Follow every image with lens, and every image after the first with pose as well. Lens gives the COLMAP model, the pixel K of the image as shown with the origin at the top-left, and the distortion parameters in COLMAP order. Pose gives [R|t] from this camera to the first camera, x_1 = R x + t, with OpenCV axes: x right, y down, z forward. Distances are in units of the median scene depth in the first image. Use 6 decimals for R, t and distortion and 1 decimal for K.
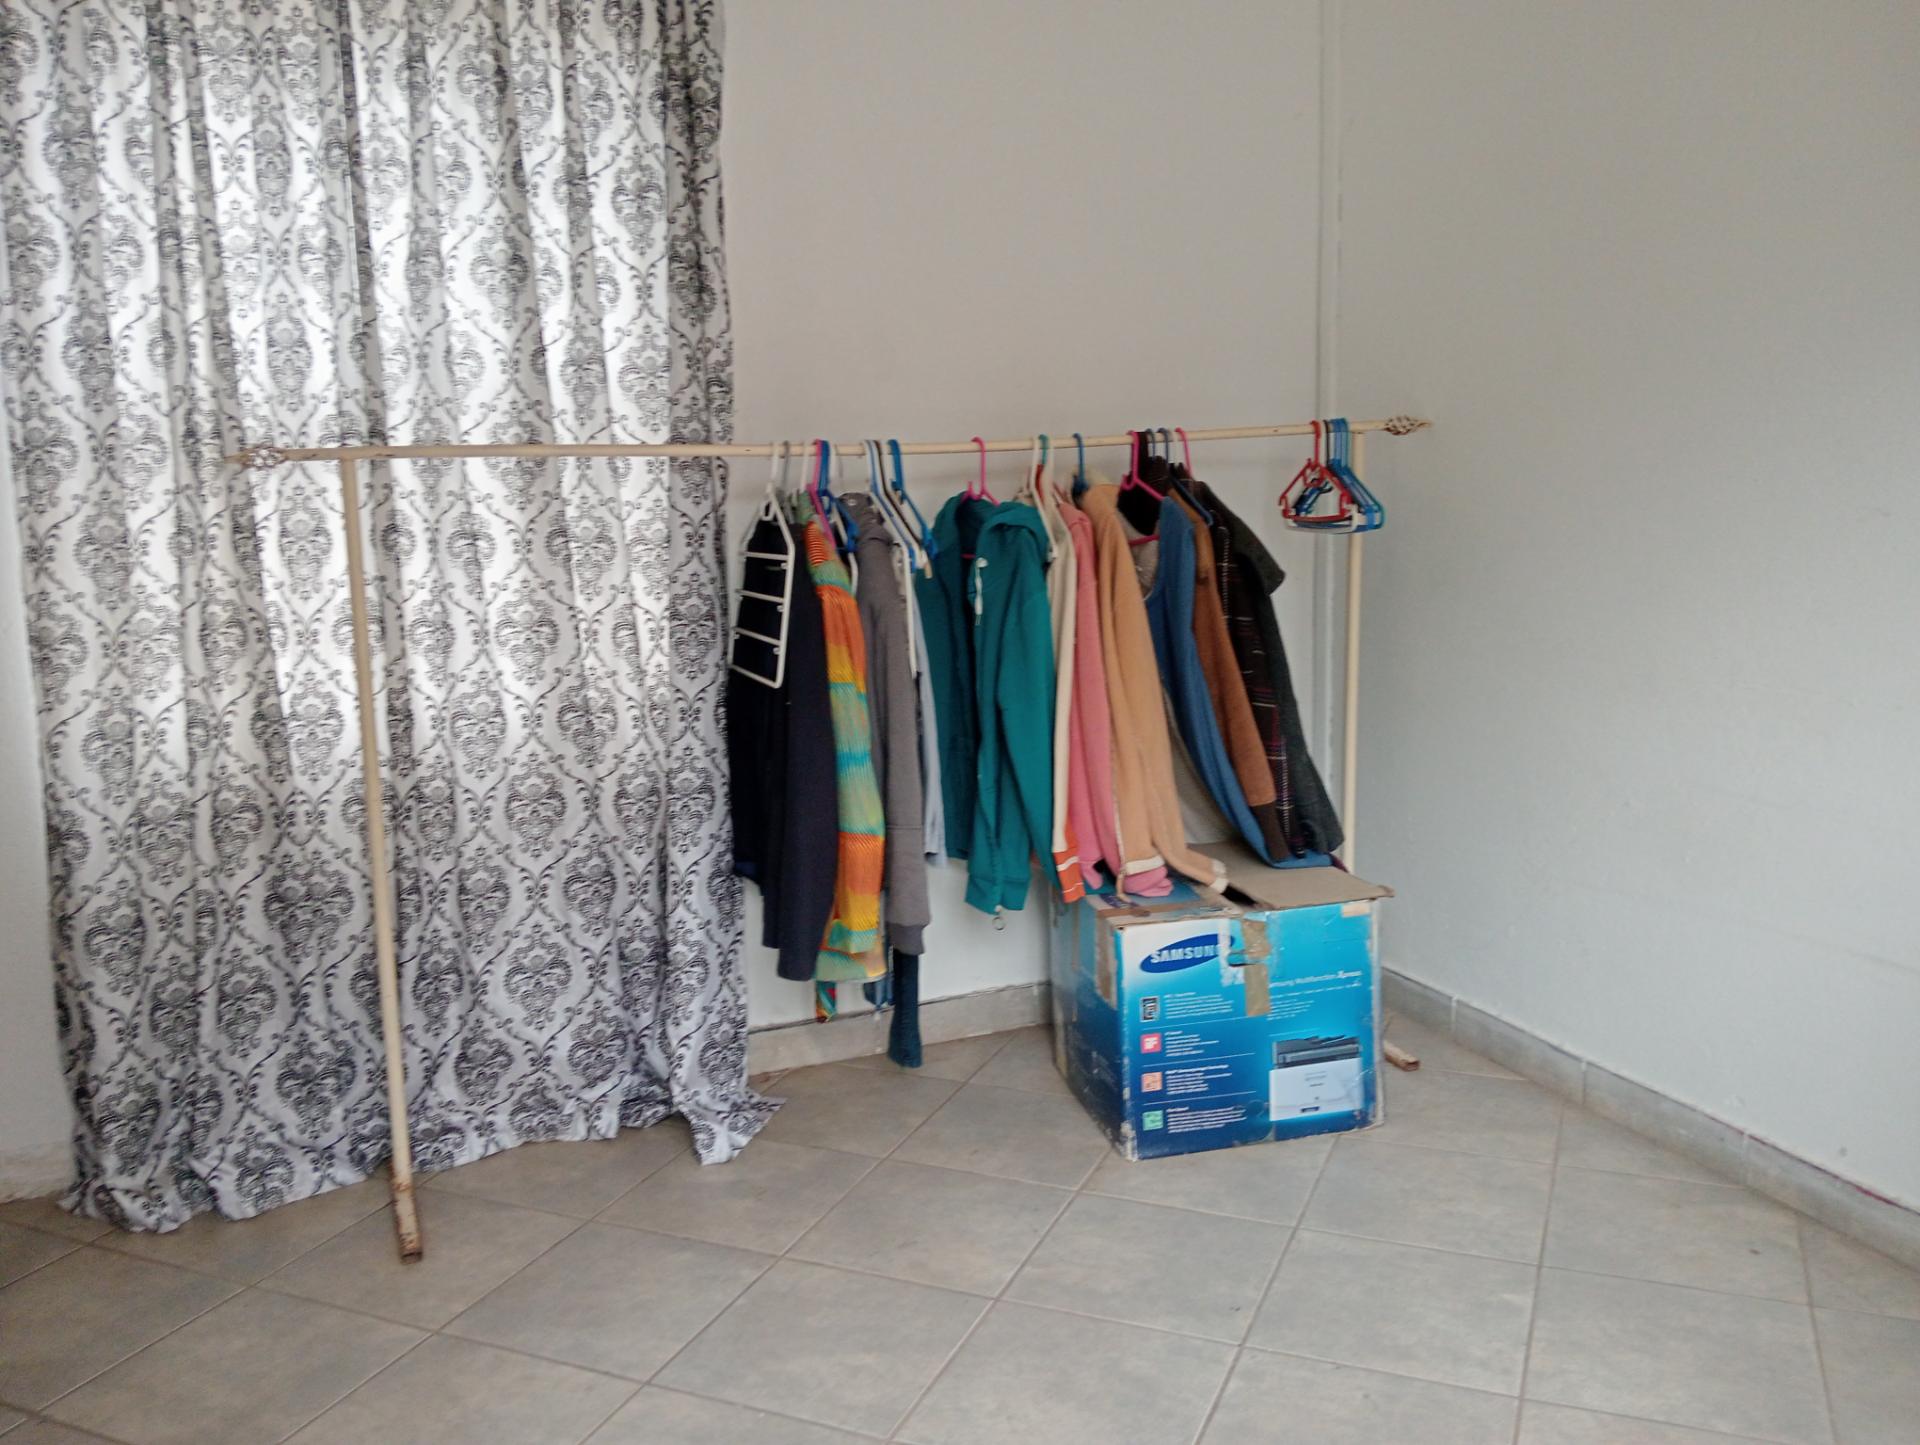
lens RADIAL K [[1561.6, 0, 968.2], [0, 1561.6, 720.8], [0, 0, 1]] dist [0.116939, -0.152822]
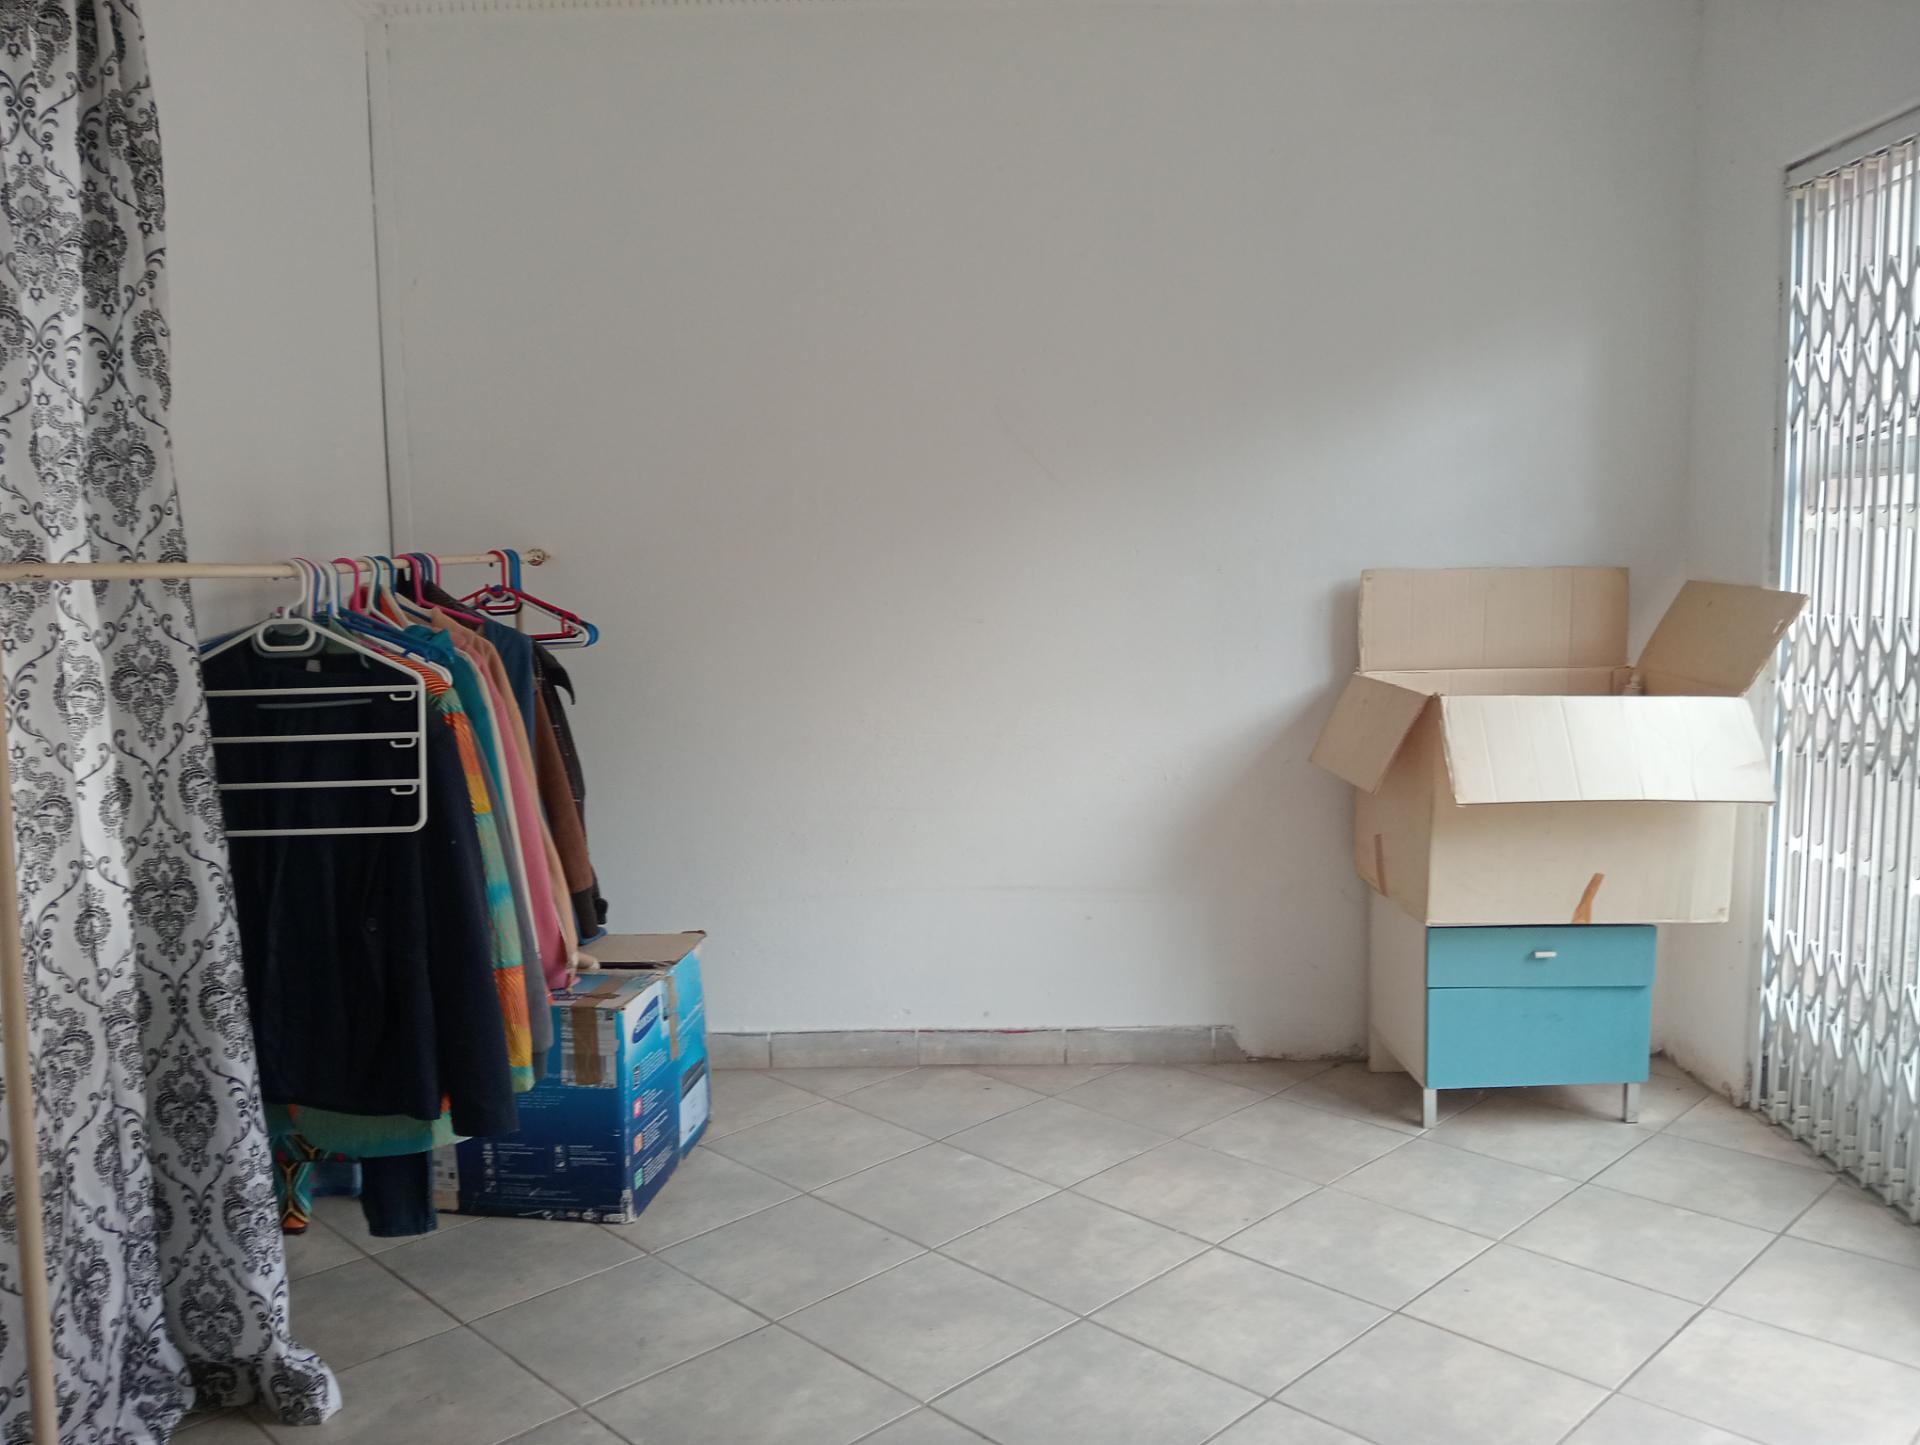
lens RADIAL K [[1561.6, 0, 968.2], [0, 1561.6, 720.8], [0, 0, 1]] dist [0.116939, -0.152822]
pose [[0.374336, -0.074343, 0.924308, -0.803346], [0.137717, 0.990184, 0.023868, -0.059768], [-0.917009, 0.118359, 0.380900, 0.327131]]
